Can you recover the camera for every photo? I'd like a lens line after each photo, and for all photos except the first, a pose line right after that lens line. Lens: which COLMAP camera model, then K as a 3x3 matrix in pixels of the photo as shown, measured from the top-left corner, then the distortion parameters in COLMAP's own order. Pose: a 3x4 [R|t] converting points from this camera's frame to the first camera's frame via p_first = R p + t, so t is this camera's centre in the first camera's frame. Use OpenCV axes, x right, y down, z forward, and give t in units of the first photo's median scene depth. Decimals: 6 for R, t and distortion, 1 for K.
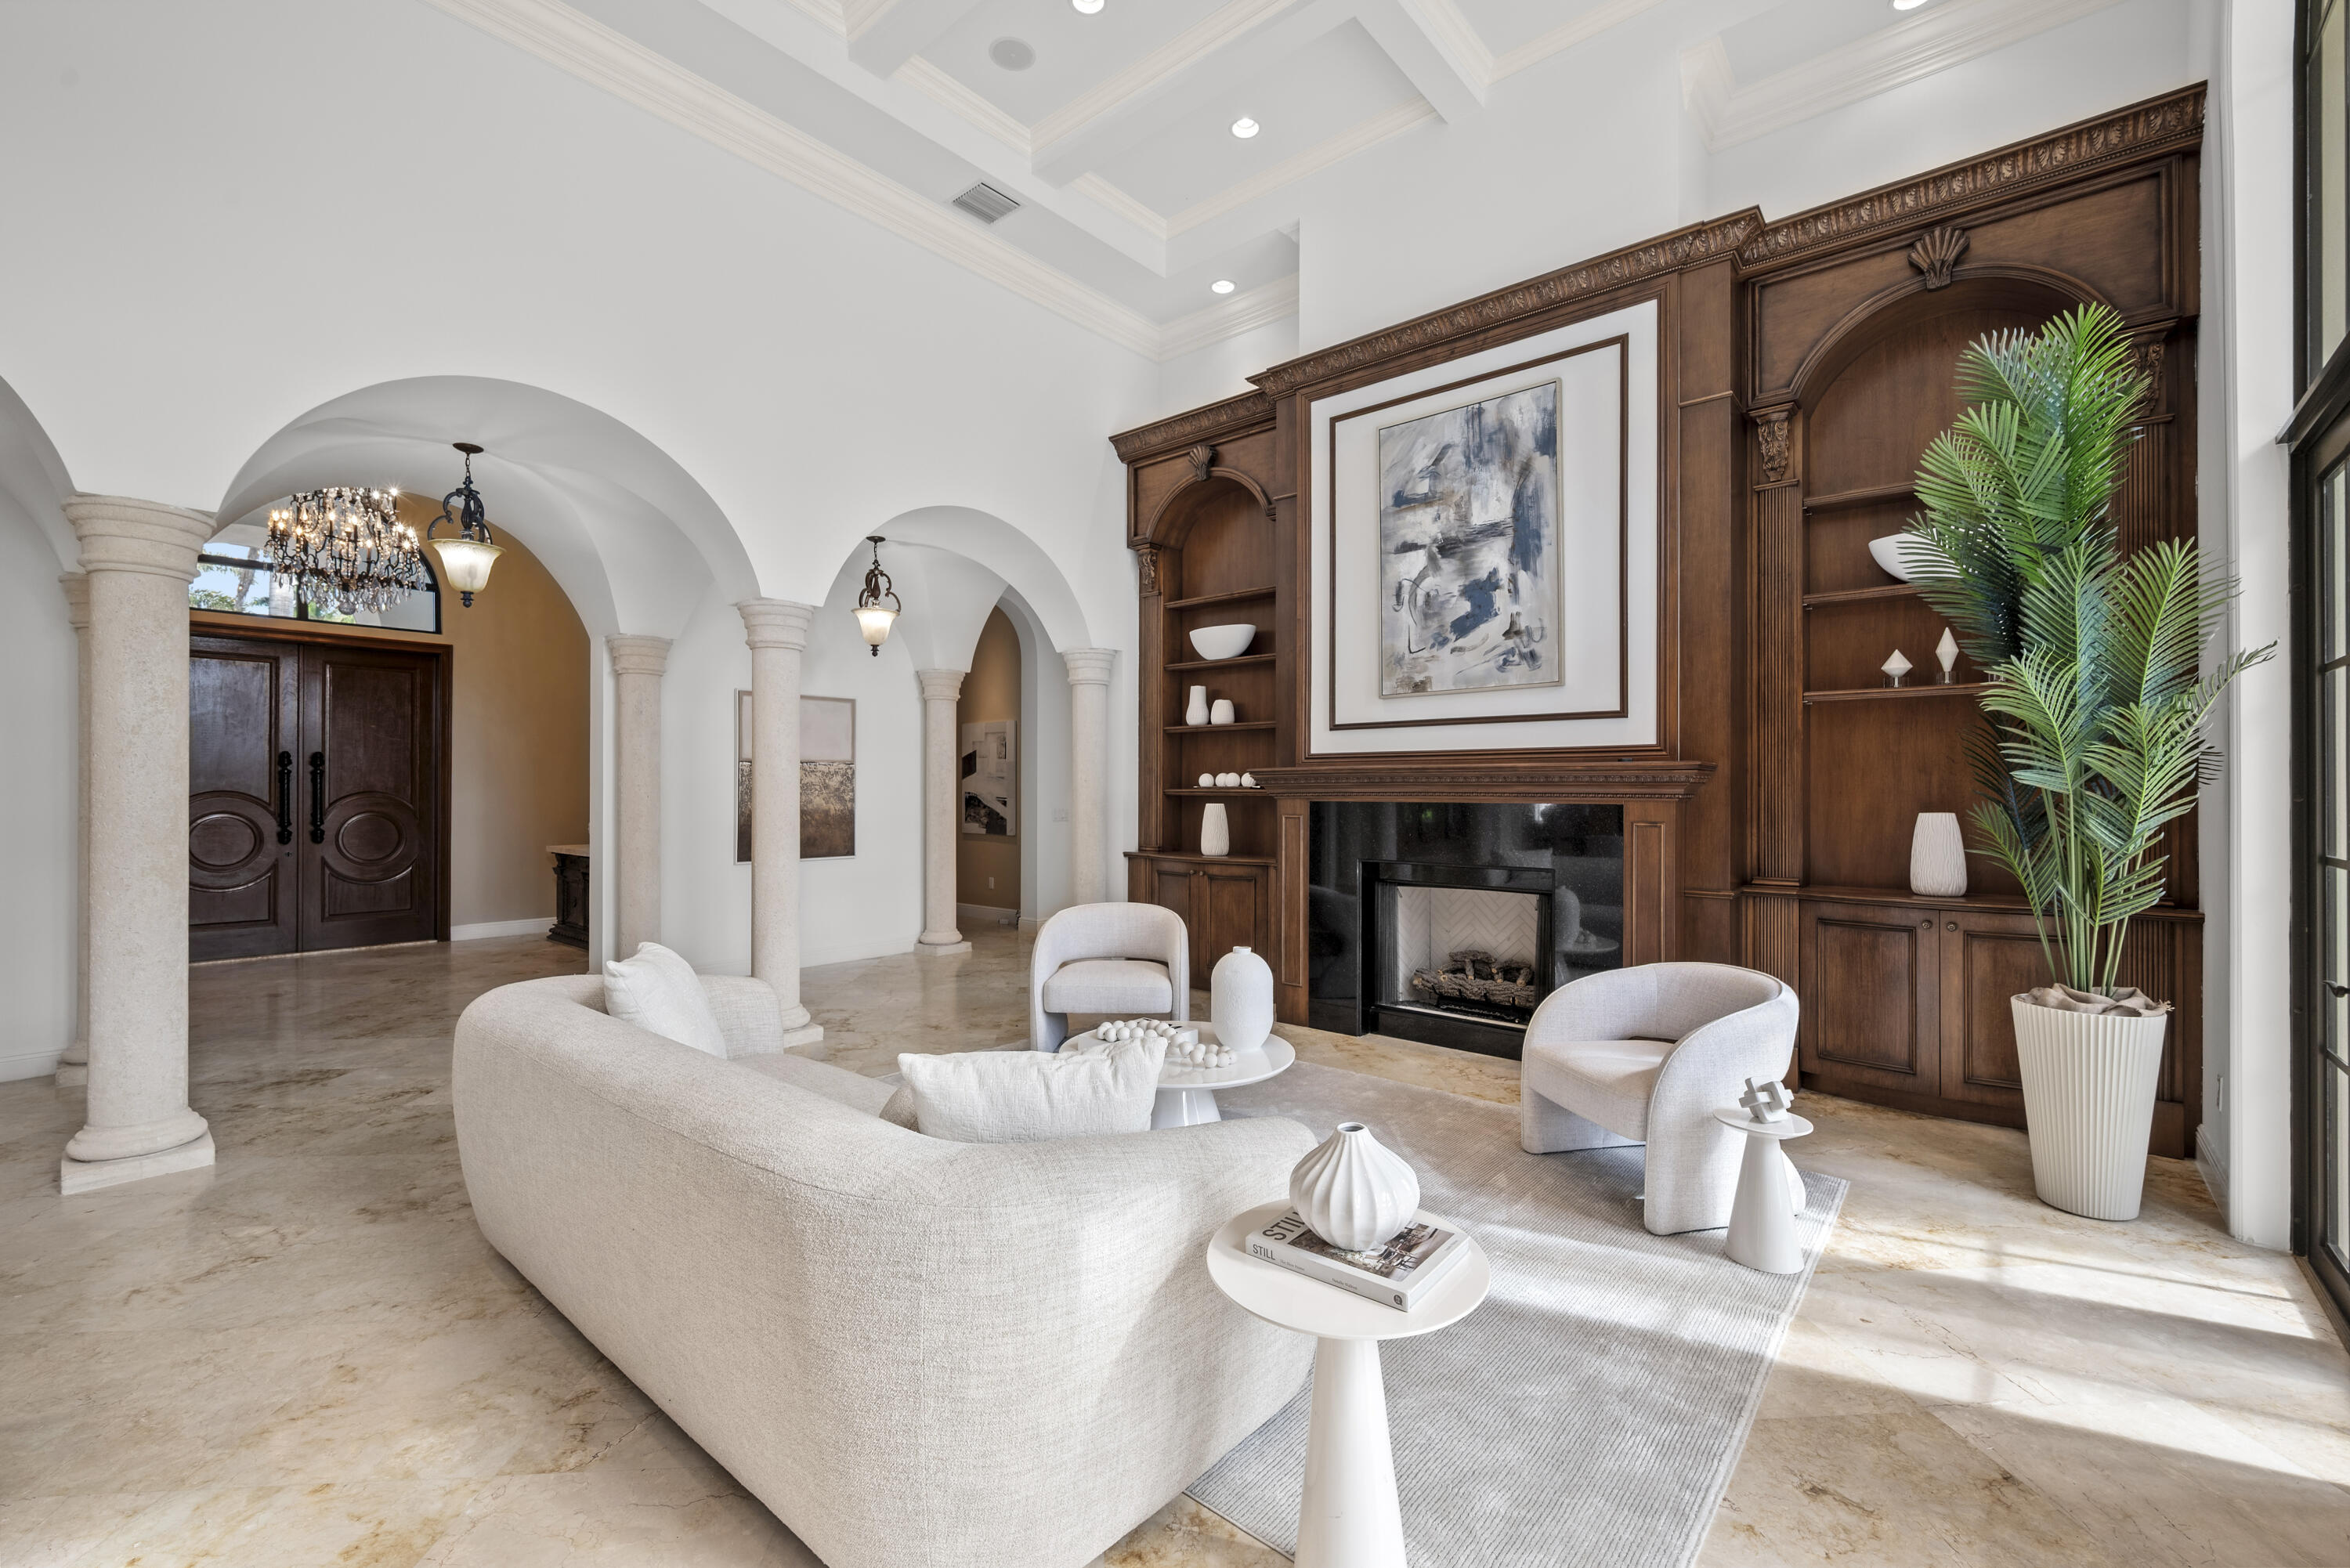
lens RADIAL K [[983.4, 0, 1170.6], [0, 983.4, 789.4], [0, 0, 1]] dist [-0.001202, -0.000055]
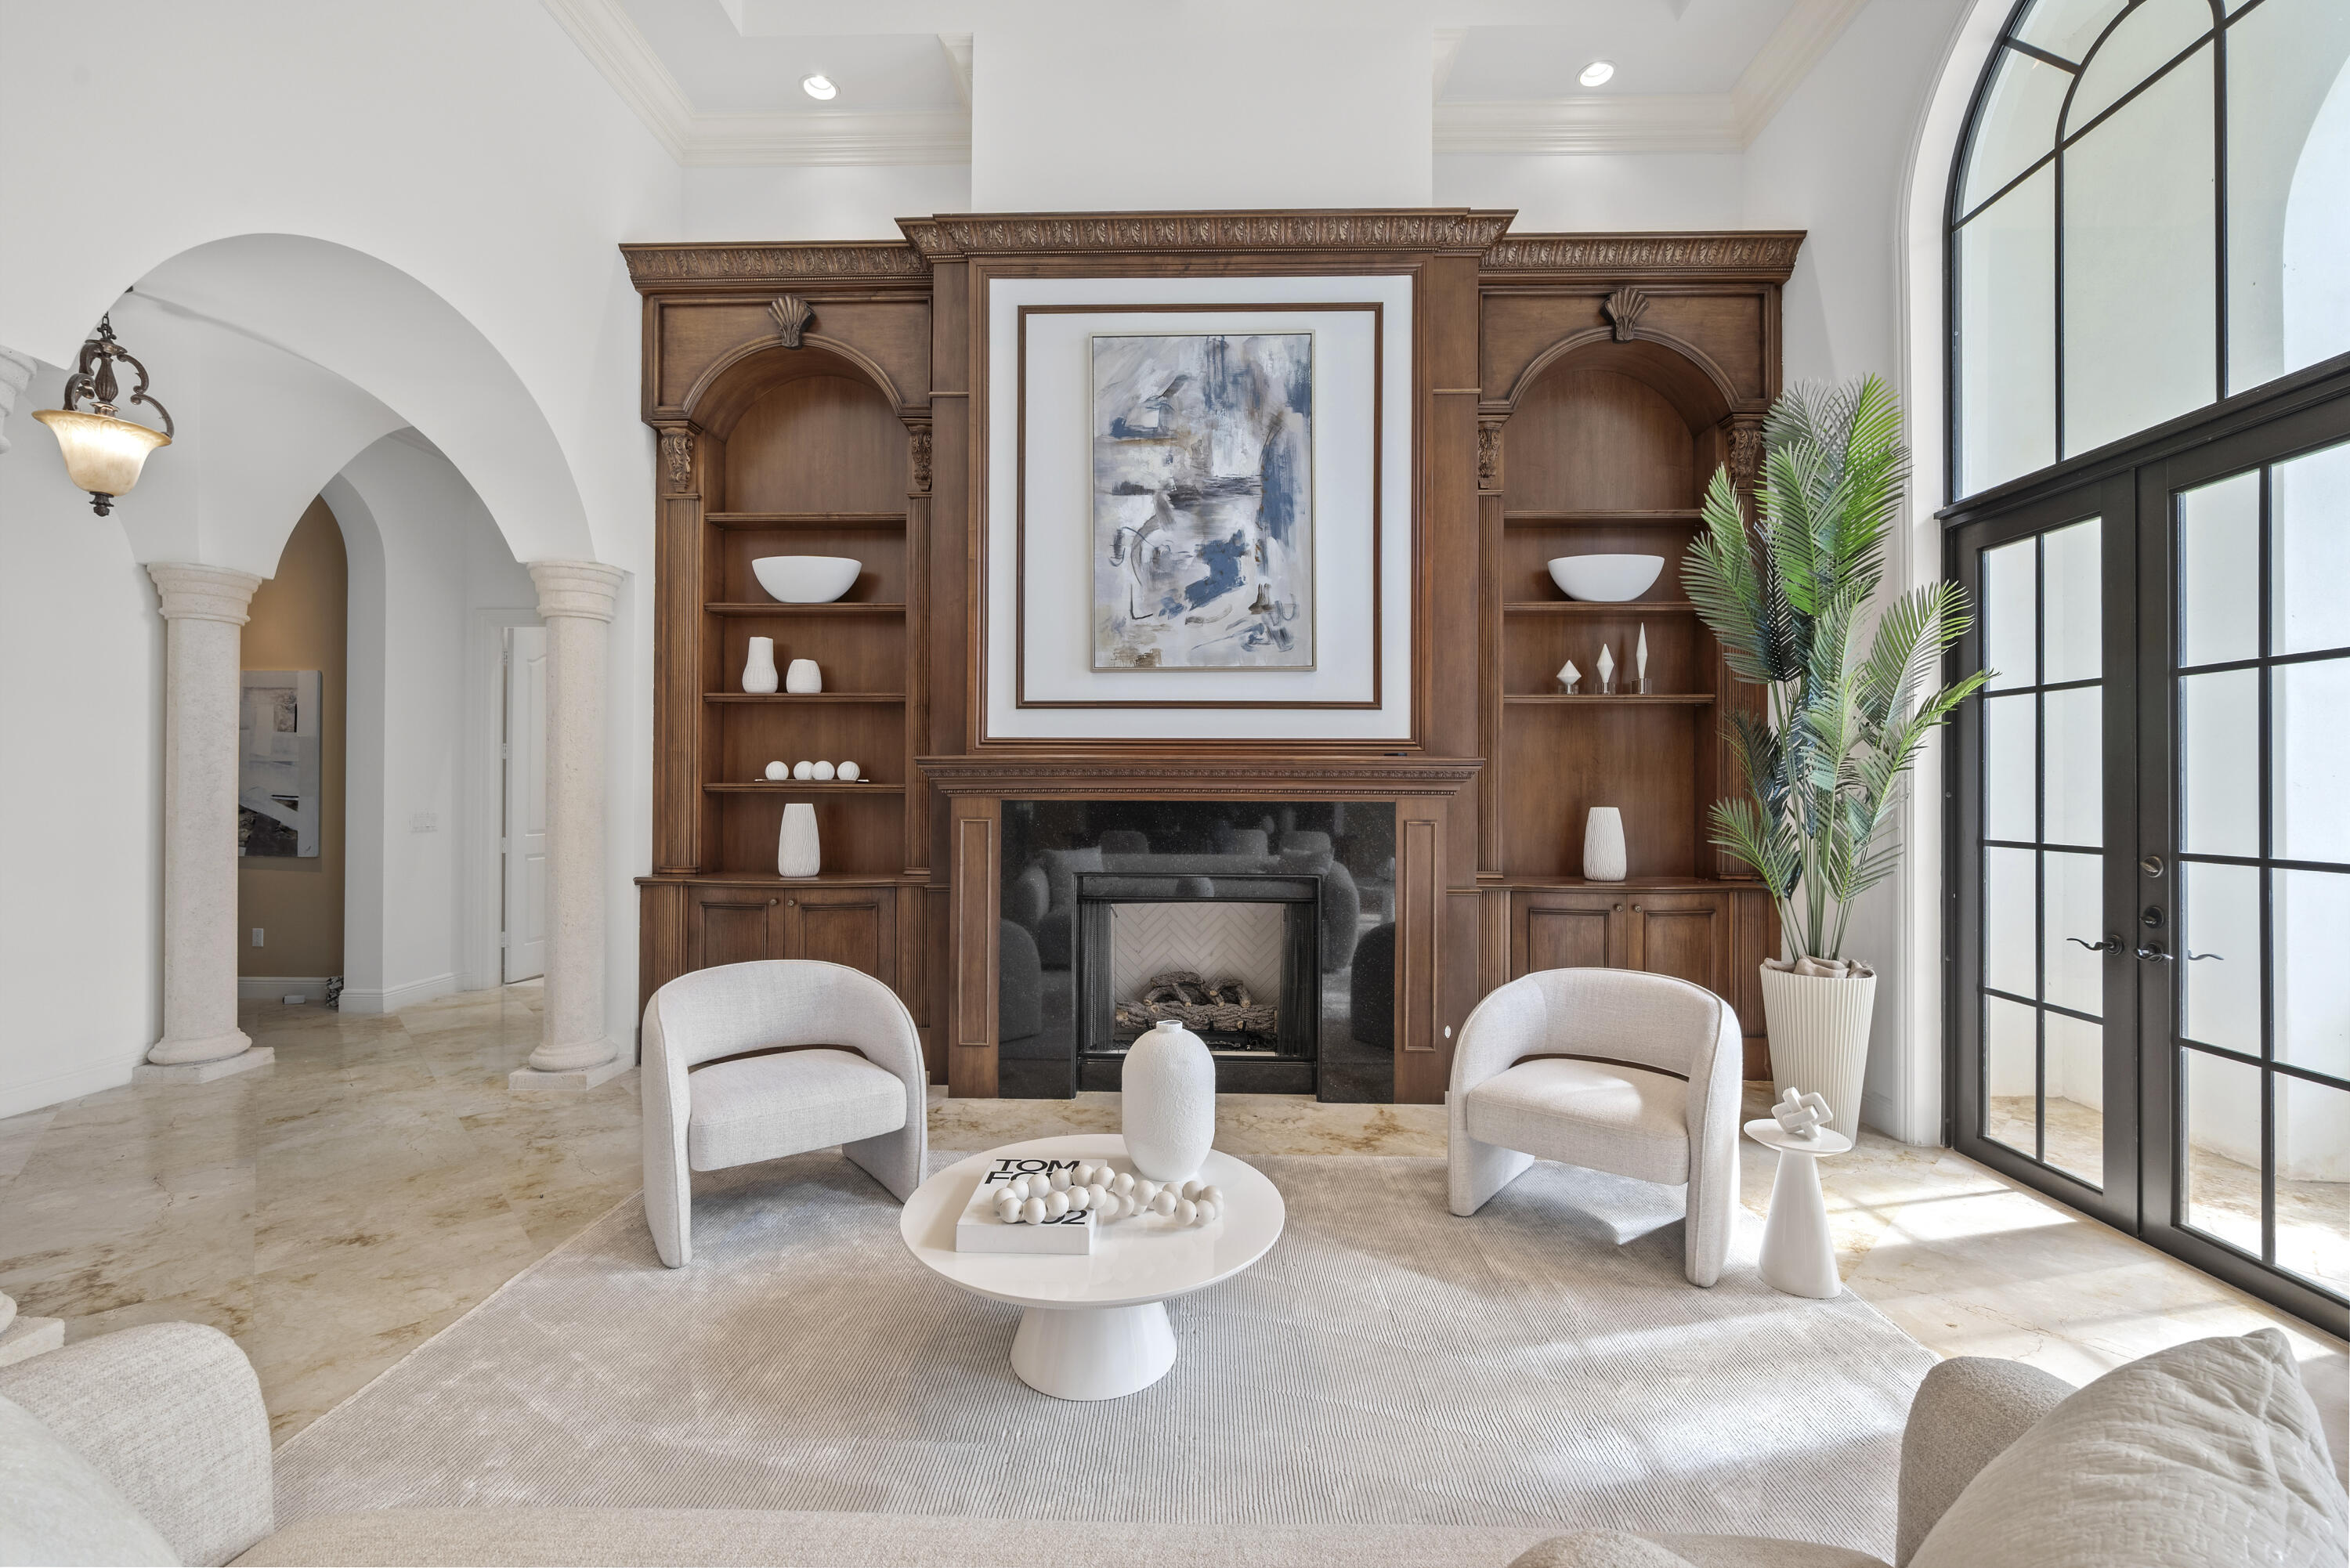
lens RADIAL K [[983.4, 0, 1179.6], [0, 983.4, 781.5], [0, 0, 1]] dist [-0.001202, -0.000055]
pose [[0.773994, 0.003843, 0.633181, -0.240411], [-0.003119, 0.999993, -0.002256, -0.001158], [-0.633185, -0.000229, 0.774000, 0.334201]]
